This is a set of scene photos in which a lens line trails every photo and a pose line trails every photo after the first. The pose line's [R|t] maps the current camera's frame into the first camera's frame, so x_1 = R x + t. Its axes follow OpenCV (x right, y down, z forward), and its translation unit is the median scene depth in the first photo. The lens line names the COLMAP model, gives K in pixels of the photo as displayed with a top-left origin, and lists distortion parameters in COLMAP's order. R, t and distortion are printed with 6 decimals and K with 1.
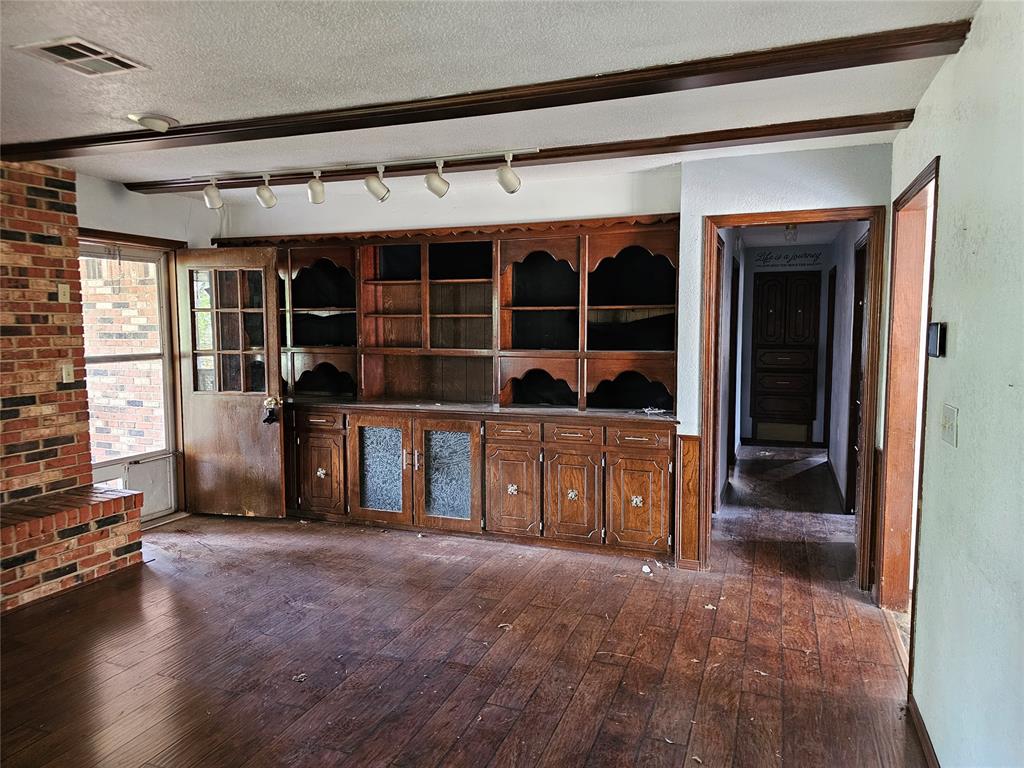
lens RADIAL K [[689.6, 0, 518.3], [0, 689.6, 375.4], [0, 0, 1]] dist [0.056970, -0.042883]
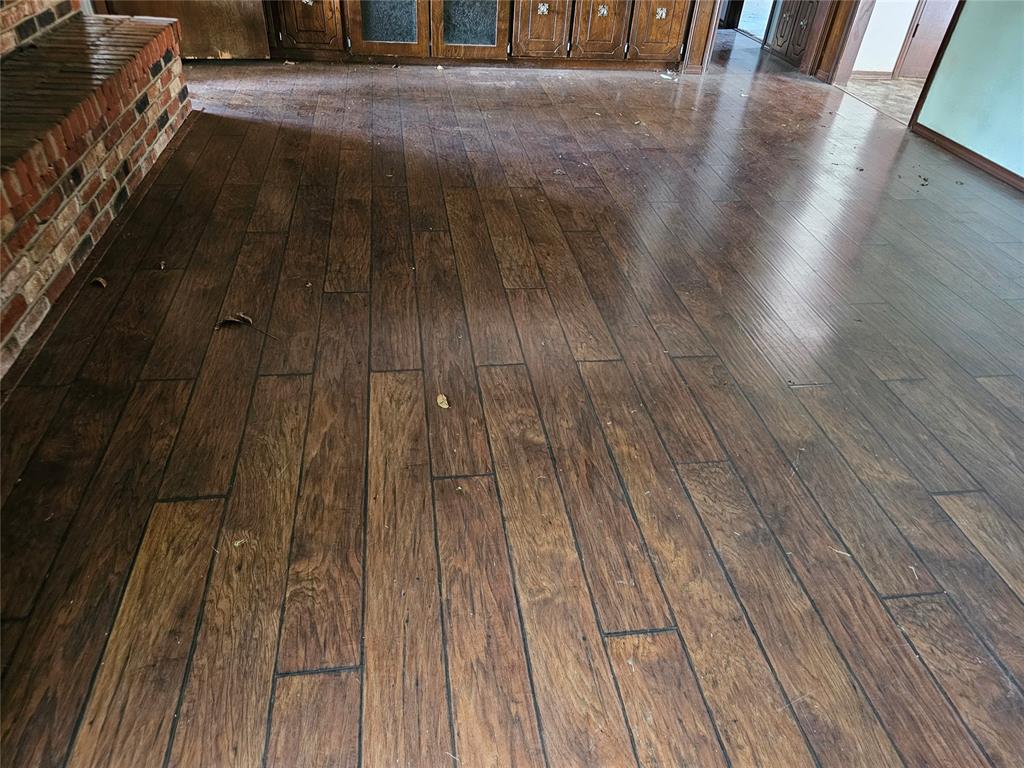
lens RADIAL K [[689.6, 0, 524.4], [0, 689.6, 377.1], [0, 0, 1]] dist [0.056970, -0.042883]
pose [[0.859125, -0.261540, 0.439888, -0.639853], [-0.027515, 0.834700, 0.550017, 0.055157], [-0.511026, -0.484637, 0.709915, 0.027832]]
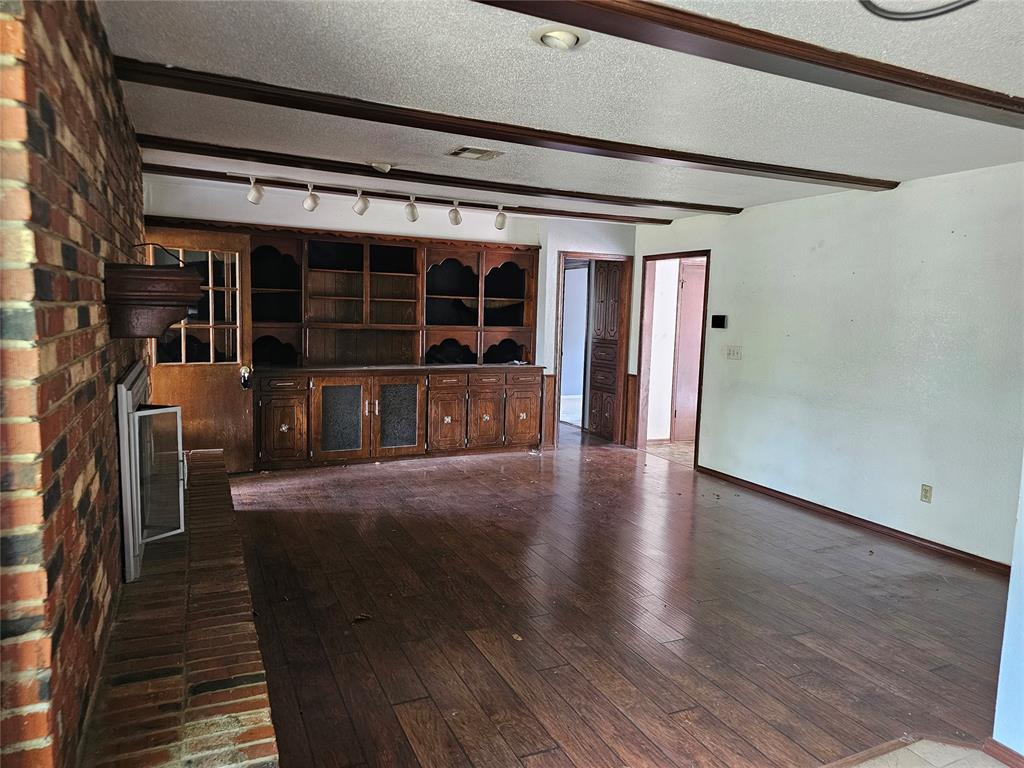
lens RADIAL K [[689.6, 0, 527.3], [0, 689.6, 379.5], [0, 0, 1]] dist [0.056970, -0.042883]
pose [[0.677039, -0.054871, 0.733898, -1.004265], [0.024959, 0.998355, 0.051618, 0.006658], [-0.735523, -0.016630, 0.677295, -0.133785]]
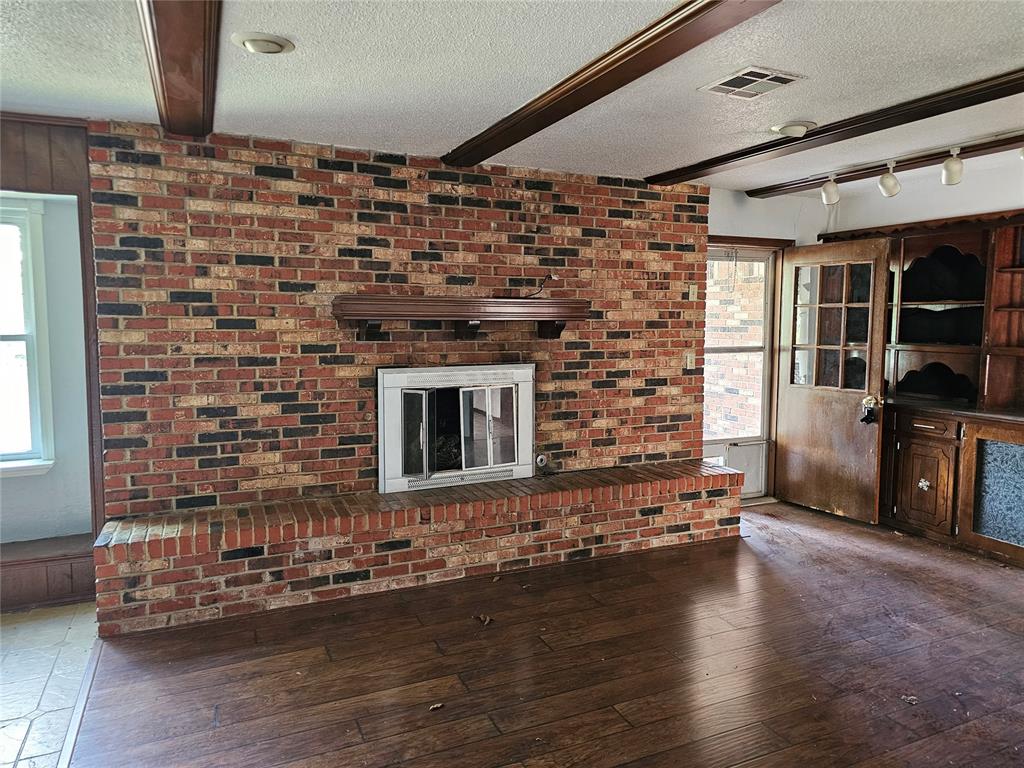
lens RADIAL K [[689.6, 0, 514.9], [0, 689.6, 375.2], [0, 0, 1]] dist [0.056970, -0.042883]
pose [[0.712095, 0.063011, -0.699250, -0.040218], [-0.057608, 0.997850, 0.031252, 0.001050], [0.699716, 0.018028, 0.714194, -0.031137]]
